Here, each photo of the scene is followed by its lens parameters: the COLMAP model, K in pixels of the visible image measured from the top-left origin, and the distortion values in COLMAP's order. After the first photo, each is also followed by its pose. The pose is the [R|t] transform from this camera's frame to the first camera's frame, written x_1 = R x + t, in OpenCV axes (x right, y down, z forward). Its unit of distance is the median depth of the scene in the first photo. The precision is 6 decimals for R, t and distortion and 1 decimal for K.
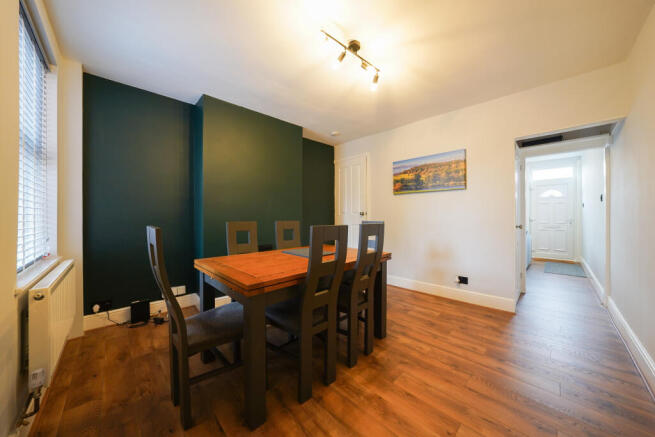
lens RADIAL K [[227.4, 0, 327.5], [0, 227.4, 218.5], [0, 0, 1]] dist [-0.019165, 0.000026]
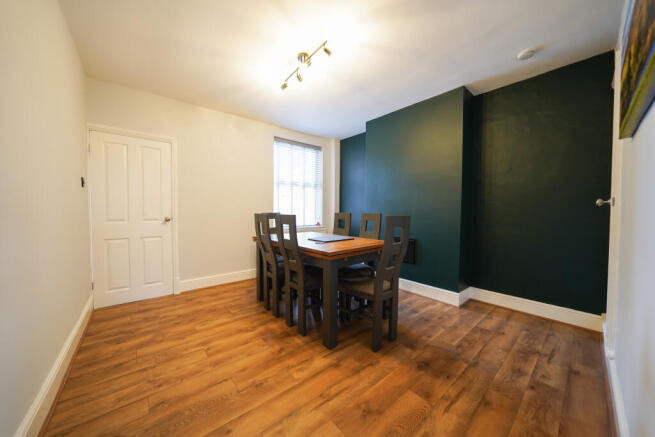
lens RADIAL K [[227.4, 0, 327.5], [0, 227.4, 218.5], [0, 0, 1]] dist [-0.019165, 0.000026]
pose [[-0.069845, 0.037291, -0.996861, 1.296209], [-0.002381, 0.999292, 0.037549, -0.004997], [0.997555, 0.004996, -0.069707, 1.243936]]
